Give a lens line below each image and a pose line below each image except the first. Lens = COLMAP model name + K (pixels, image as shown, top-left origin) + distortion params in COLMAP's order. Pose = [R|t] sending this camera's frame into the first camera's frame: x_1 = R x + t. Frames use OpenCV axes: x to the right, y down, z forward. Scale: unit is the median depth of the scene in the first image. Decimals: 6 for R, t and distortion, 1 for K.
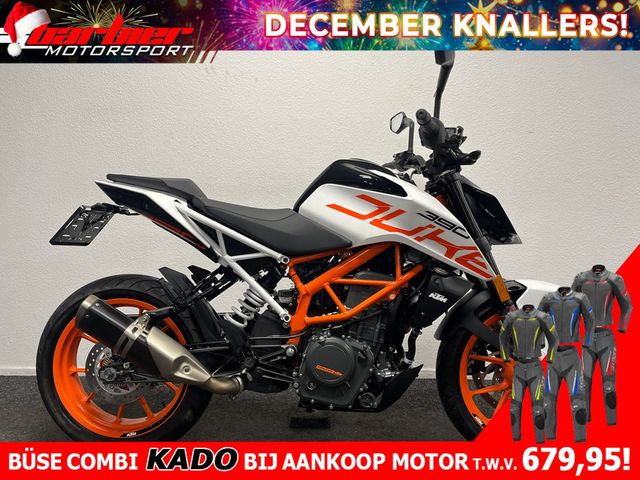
lens RADIAL K [[476.7, 0, 359.4], [0, 476.7, 239.6], [0, 0, 1]] dist [0.006224, 0.003091]
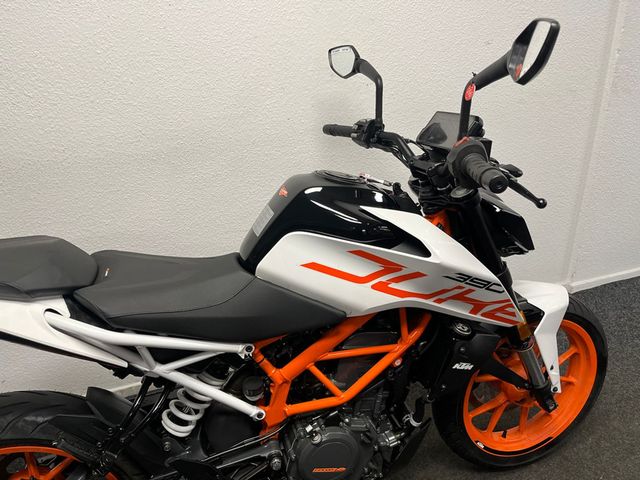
lens RADIAL K [[476.7, 0, 359.4], [0, 476.7, 239.6], [0, 0, 1]] dist [0.006224, 0.003091]
pose [[0.954929, -0.142394, 0.260452, -0.163026], [0.044581, 0.936275, 0.348426, -0.338042], [-0.293468, -0.321111, 0.900424, 0.403659]]
